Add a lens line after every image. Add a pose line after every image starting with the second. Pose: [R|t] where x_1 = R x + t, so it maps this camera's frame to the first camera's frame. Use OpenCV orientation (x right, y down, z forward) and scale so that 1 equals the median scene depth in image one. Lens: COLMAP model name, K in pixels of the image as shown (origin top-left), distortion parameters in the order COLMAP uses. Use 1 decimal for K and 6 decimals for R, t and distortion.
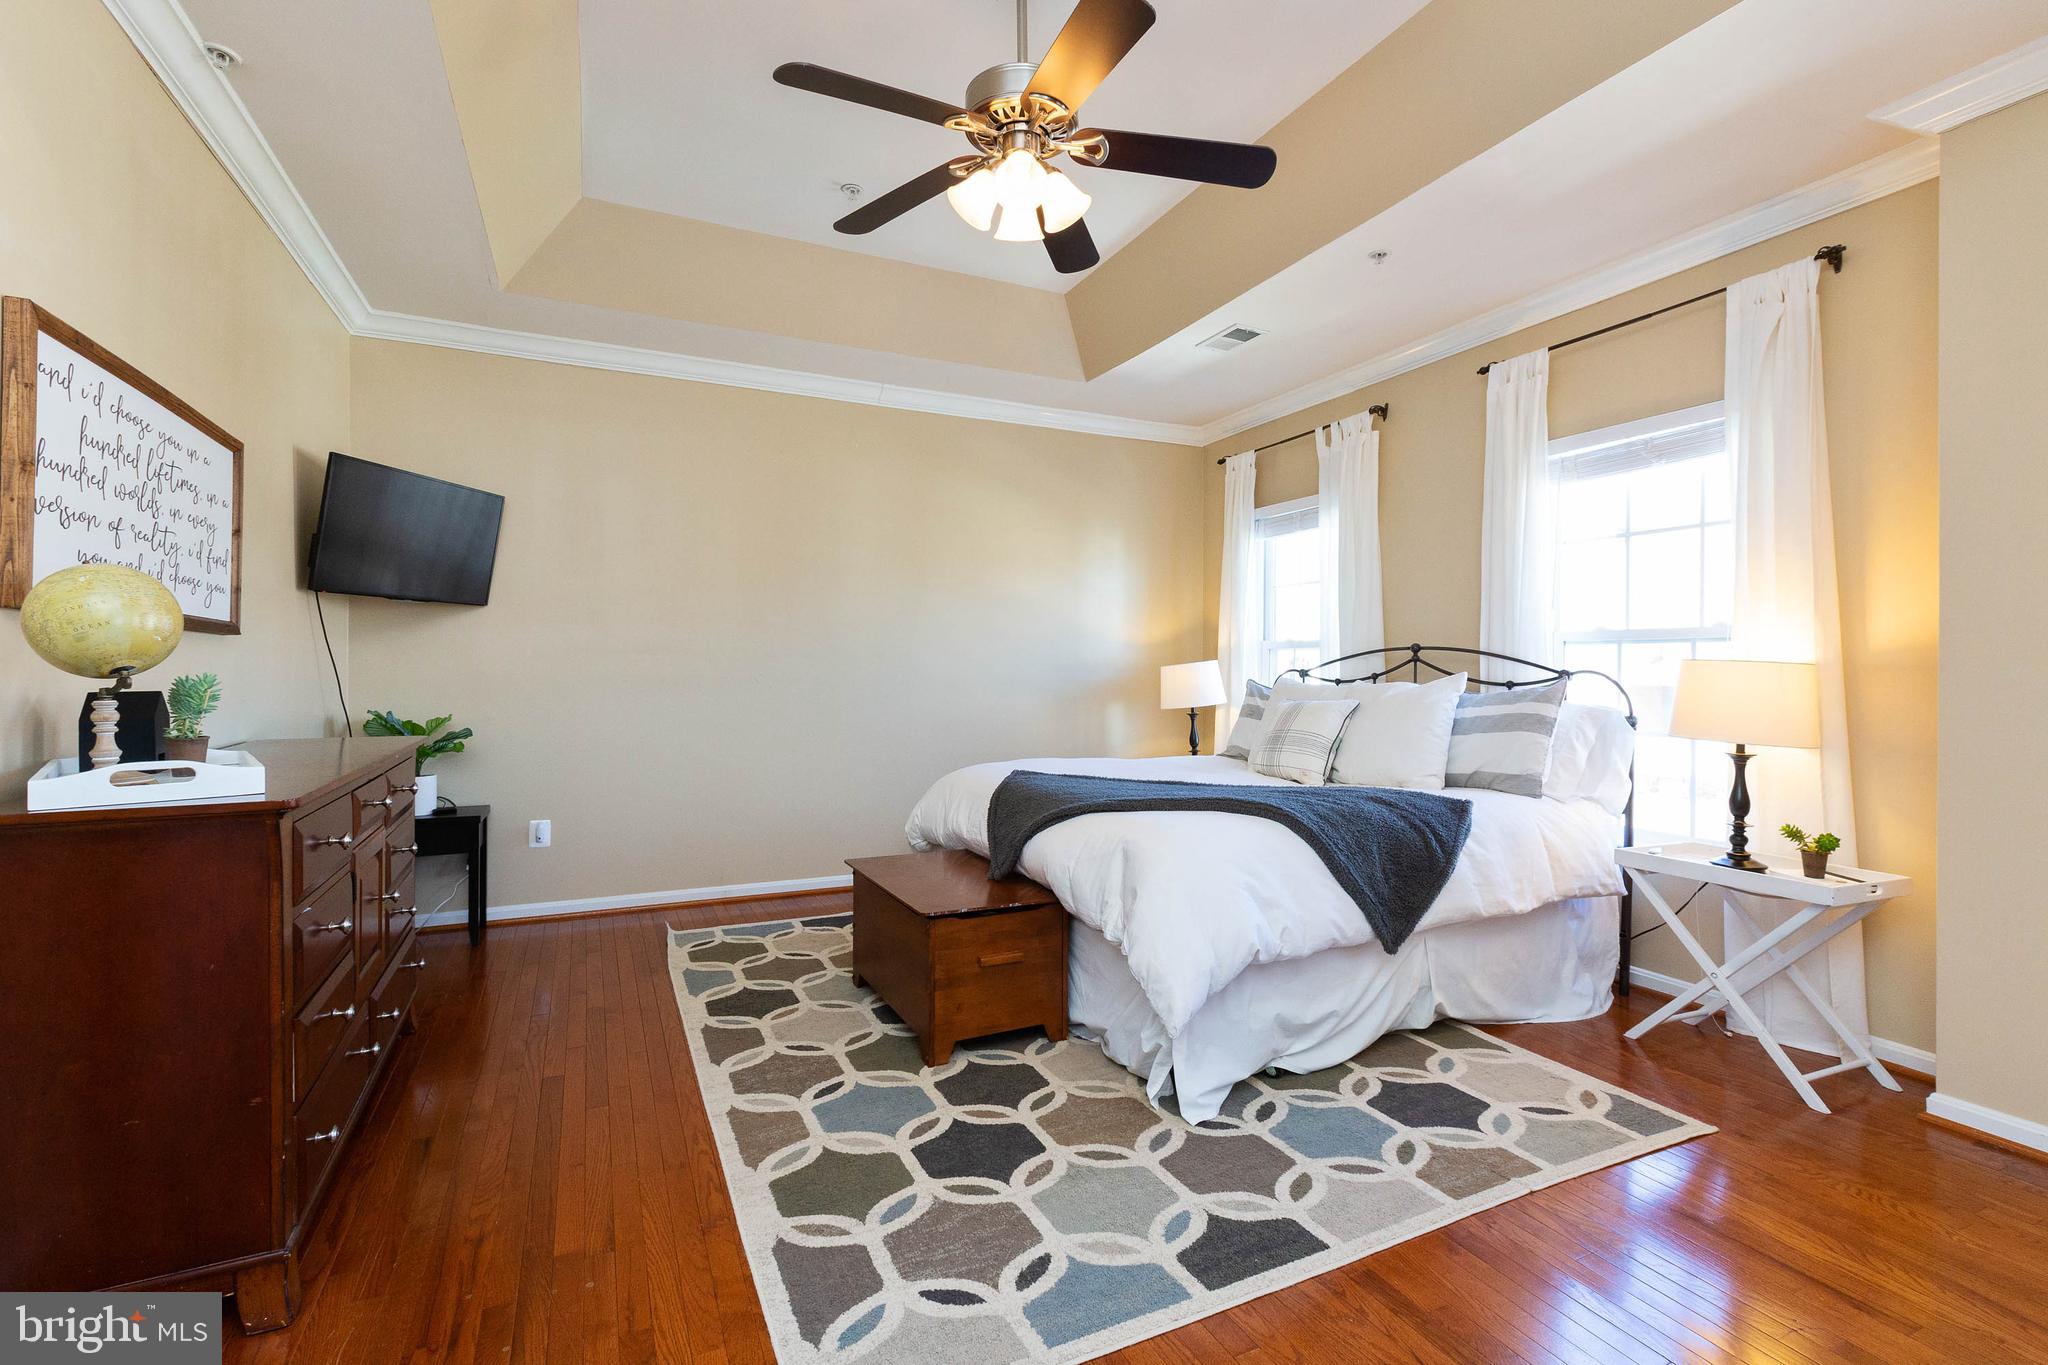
lens RADIAL K [[909.6, 0, 1012.4], [0, 909.6, 674.7], [0, 0, 1]] dist [-0.000355, 0.008565]
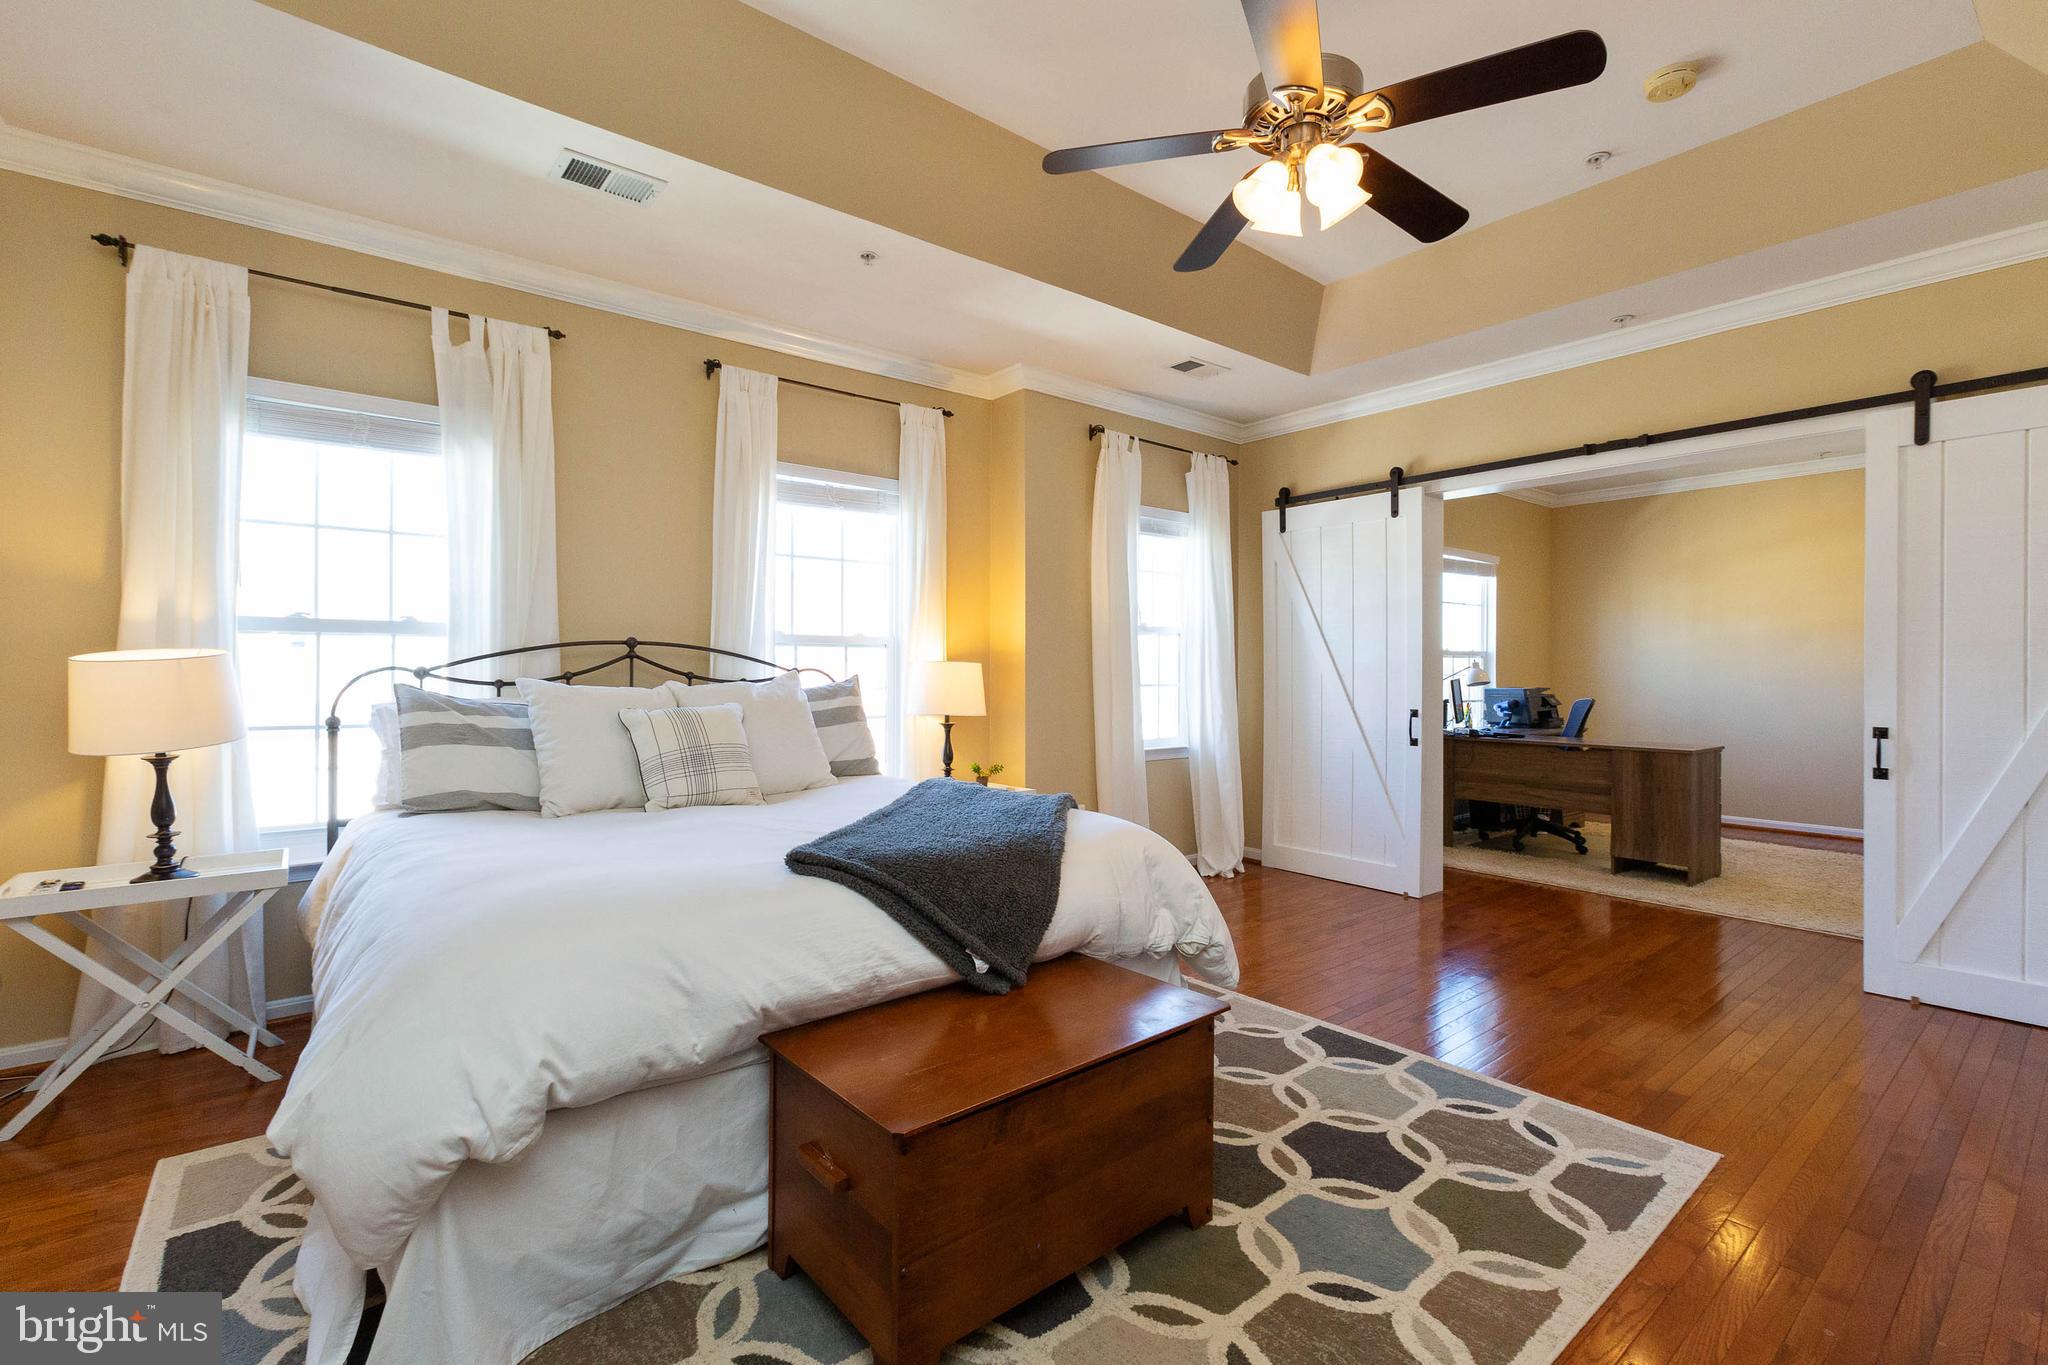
lens RADIAL K [[909.6, 0, 1012.4], [0, 909.6, 674.7], [0, 0, 1]] dist [-0.000355, 0.008565]
pose [[-0.238741, -0.018907, 0.970899, -0.702489], [-0.003651, 0.999821, 0.018572, -0.022845], [-0.971076, 0.000890, -0.238767, 1.225683]]
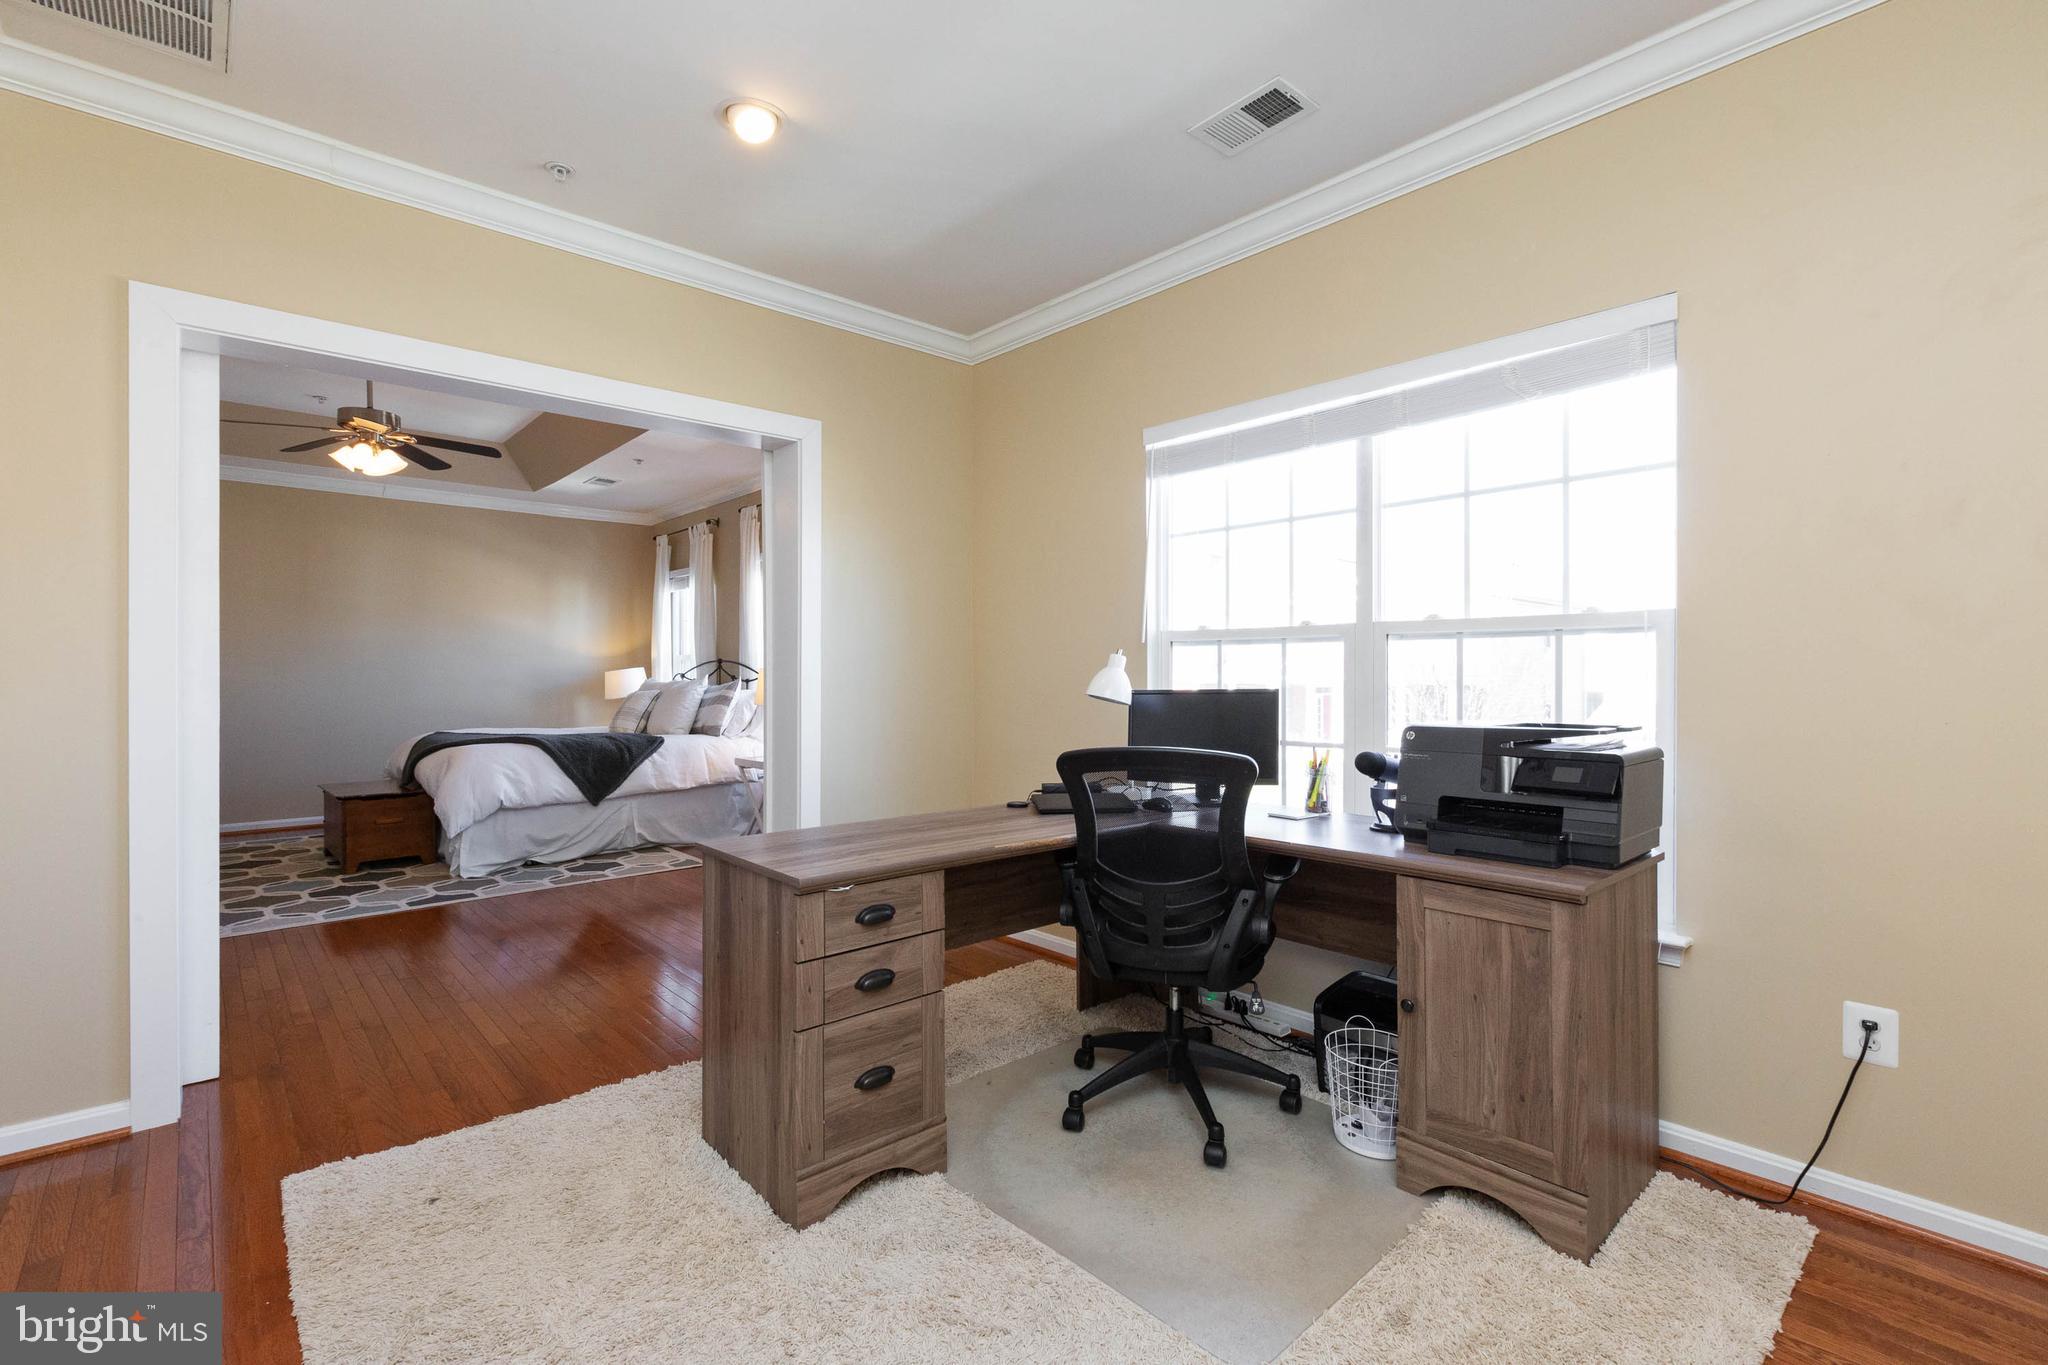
lens RADIAL K [[909.6, 0, 1012.4], [0, 909.6, 674.7], [0, 0, 1]] dist [-0.000355, 0.008565]
pose [[0.957012, -0.006898, 0.289965, 0.681912], [0.007722, 0.999969, -0.001701, 0.007604], [-0.289944, 0.003867, 0.957036, -1.239691]]
